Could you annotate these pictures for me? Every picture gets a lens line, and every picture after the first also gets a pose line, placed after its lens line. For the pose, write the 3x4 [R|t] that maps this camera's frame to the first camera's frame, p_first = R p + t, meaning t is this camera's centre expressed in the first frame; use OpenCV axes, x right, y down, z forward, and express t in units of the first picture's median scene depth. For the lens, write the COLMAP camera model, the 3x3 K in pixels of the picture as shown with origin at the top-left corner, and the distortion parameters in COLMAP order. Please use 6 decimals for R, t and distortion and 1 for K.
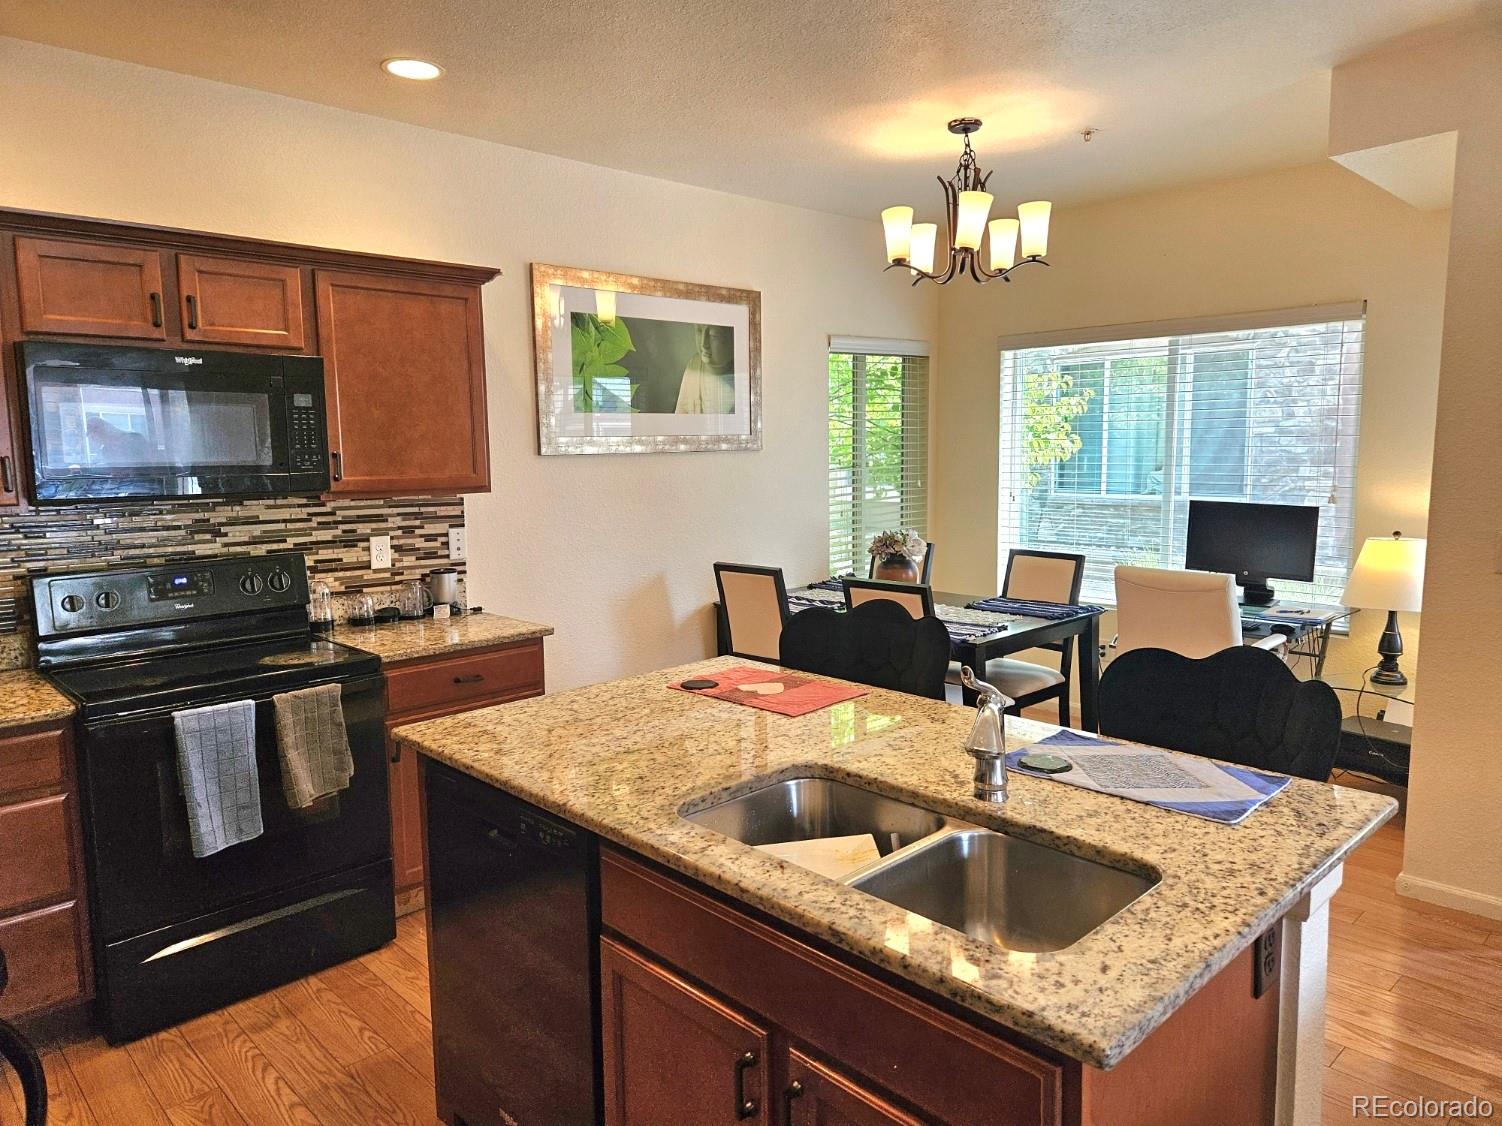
lens RADIAL K [[998.2, 0, 755.9], [0, 998.2, 560.5], [0, 0, 1]] dist [0.030325, -0.016320]
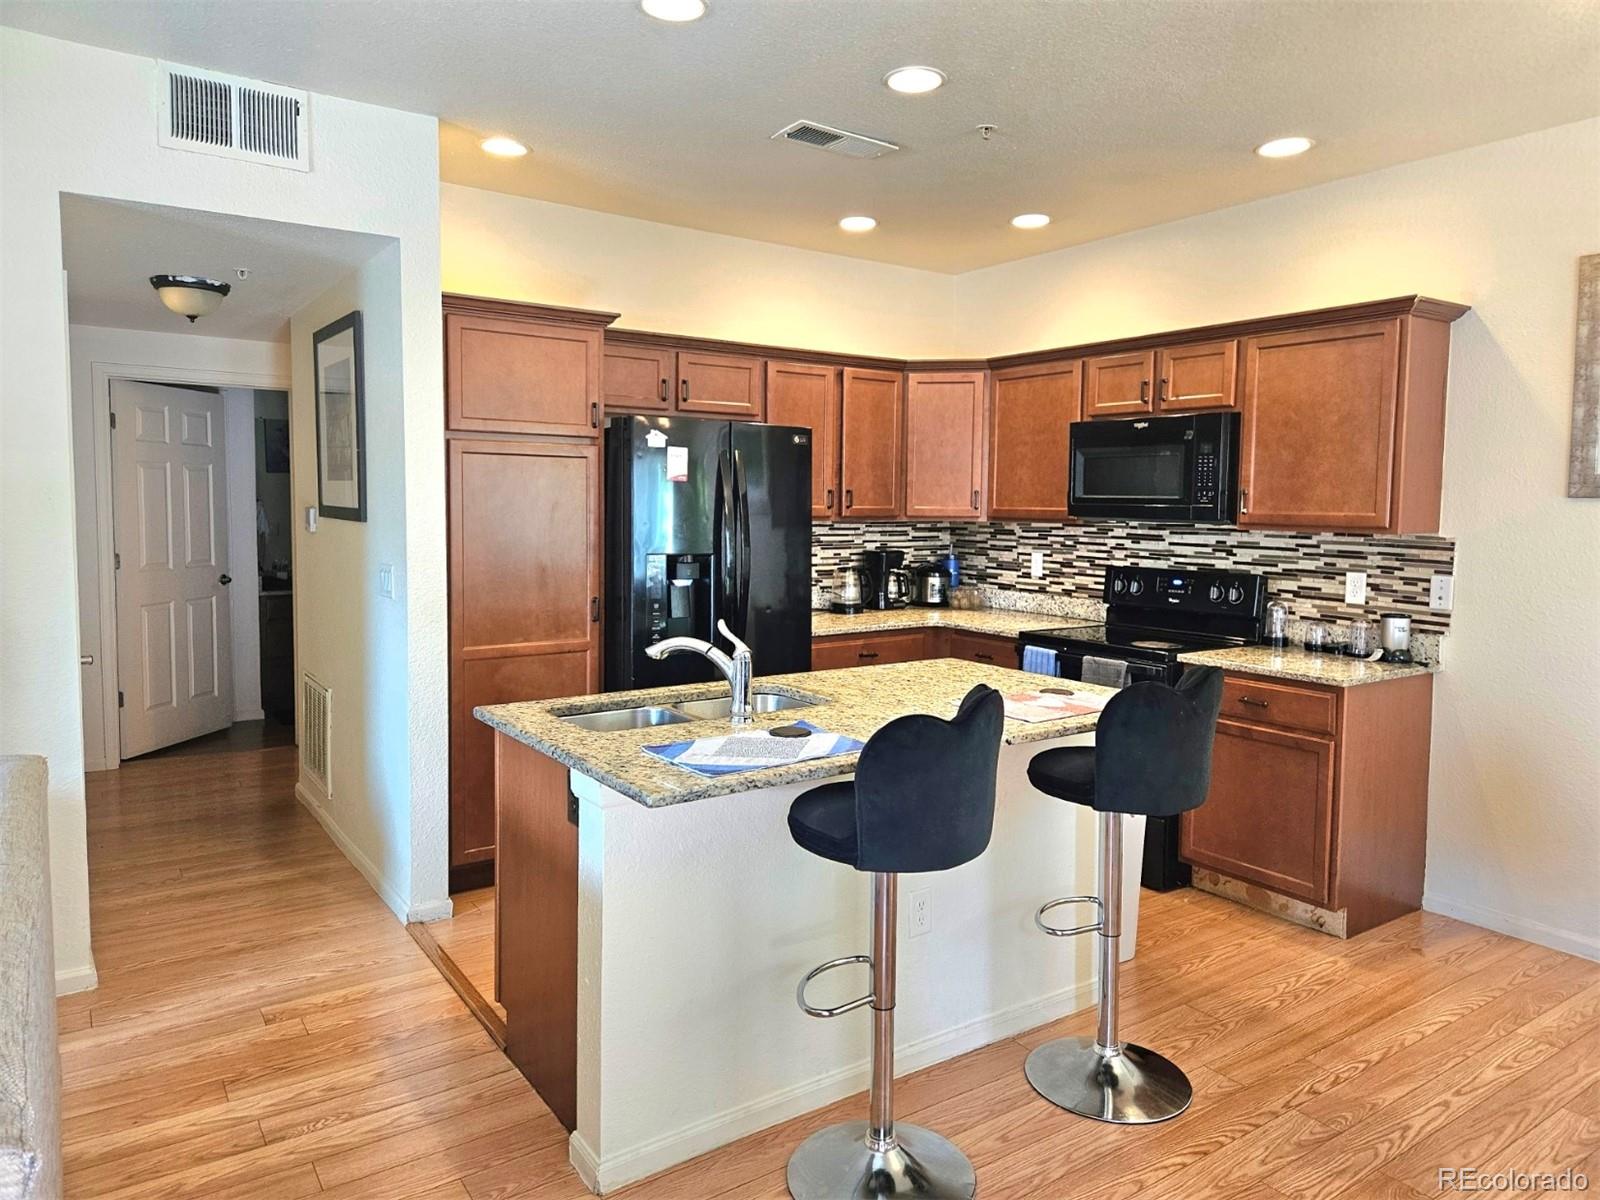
lens RADIAL K [[1063.3, 0, 811.2], [0, 1063.3, 567.2], [0, 0, 1]] dist [0.030325, -0.016320]
pose [[-0.149657, 0.070133, -0.986247, 0.767403], [-0.129484, 0.987500, 0.089871, -0.054017], [0.980223, 0.141153, -0.138705, 0.580966]]
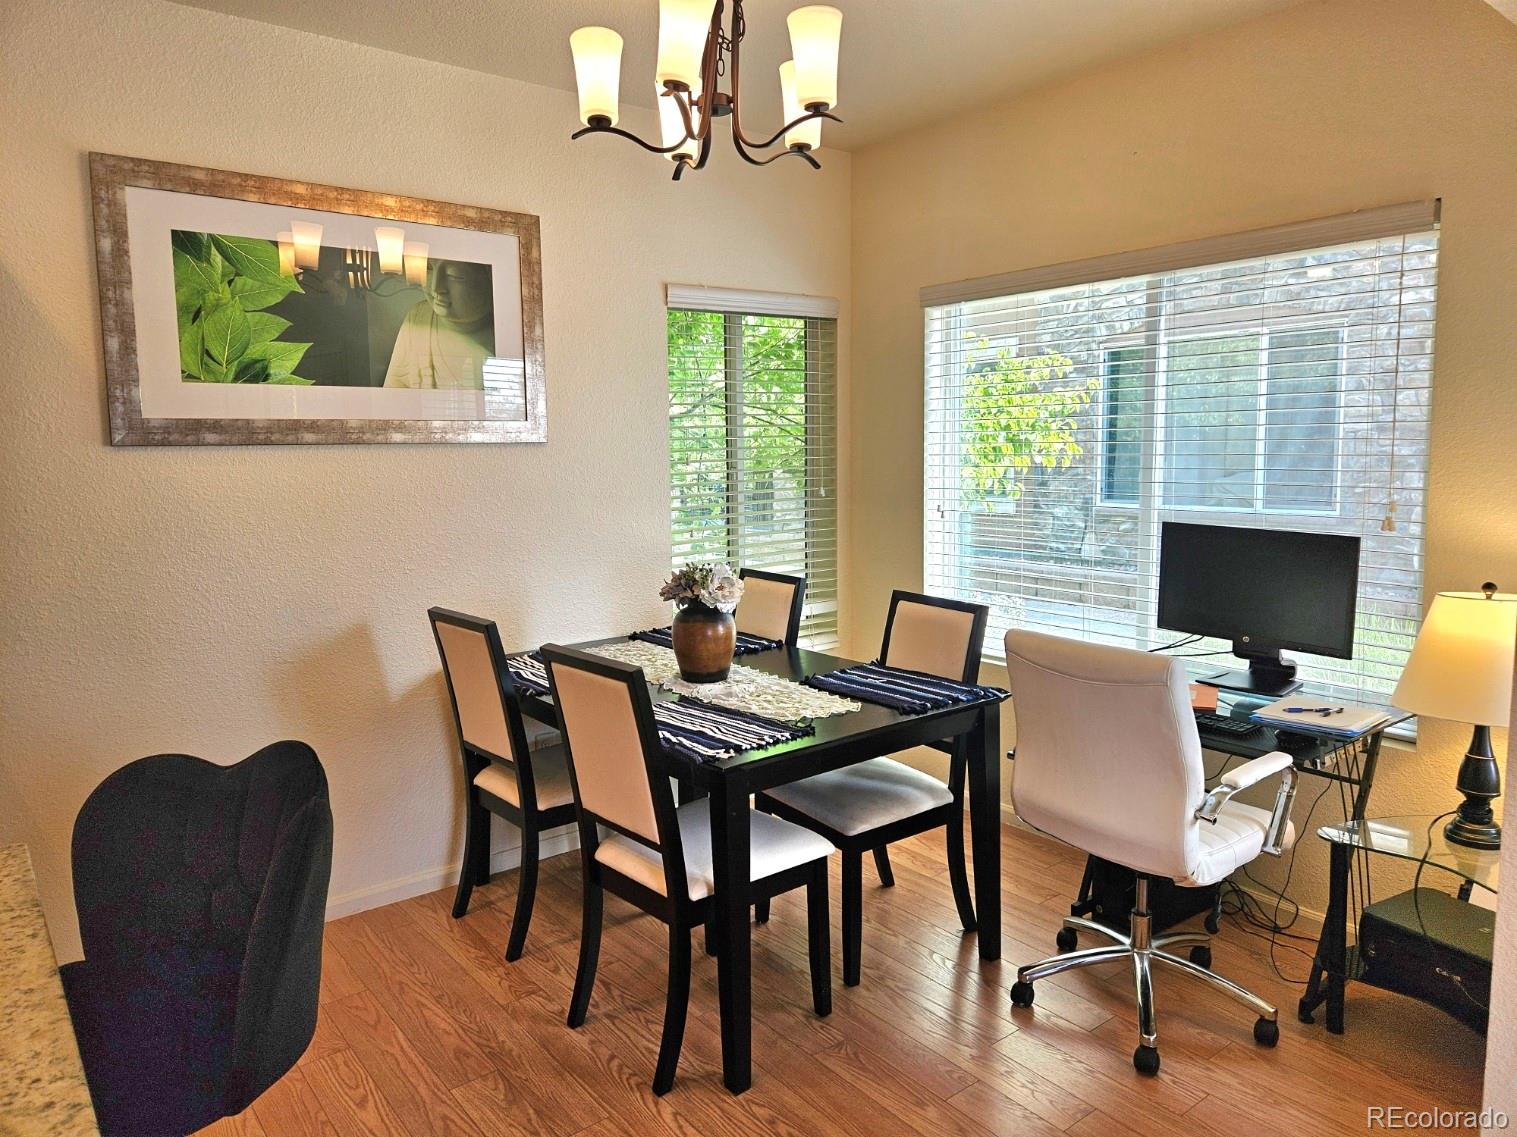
lens RADIAL K [[1008.1, 0, 771.9], [0, 1008.1, 544.3], [0, 0, 1]] dist [0.030325, -0.016320]
pose [[0.996019, 0.011794, -0.088363, 0.293864], [-0.013624, 0.999704, -0.020138, -0.035892], [0.088099, 0.021262, 0.995885, 0.402743]]
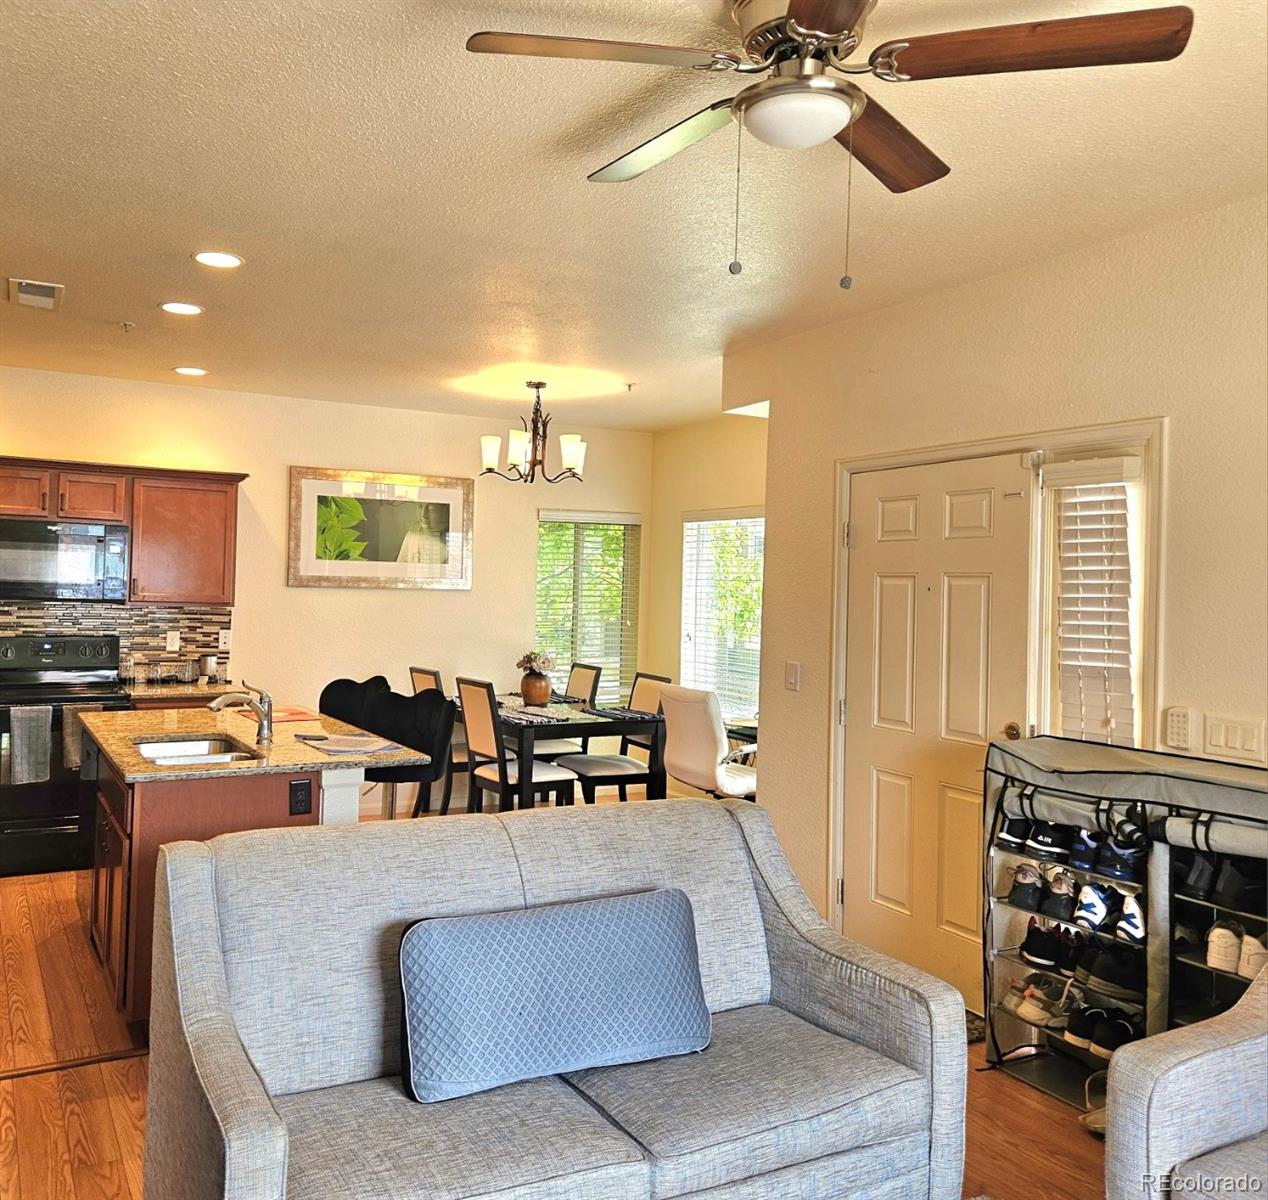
lens RADIAL K [[1083.4, 0, 557.2], [0, 1083.4, 560.9], [0, 0, 1]] dist [0.004224, 0.008244]
pose [[0.963100, 0.033104, -0.267102, 0.672900], [-0.070800, 0.988616, -0.132760, 0.051034], [0.259666, 0.146771, 0.954480, -0.524436]]
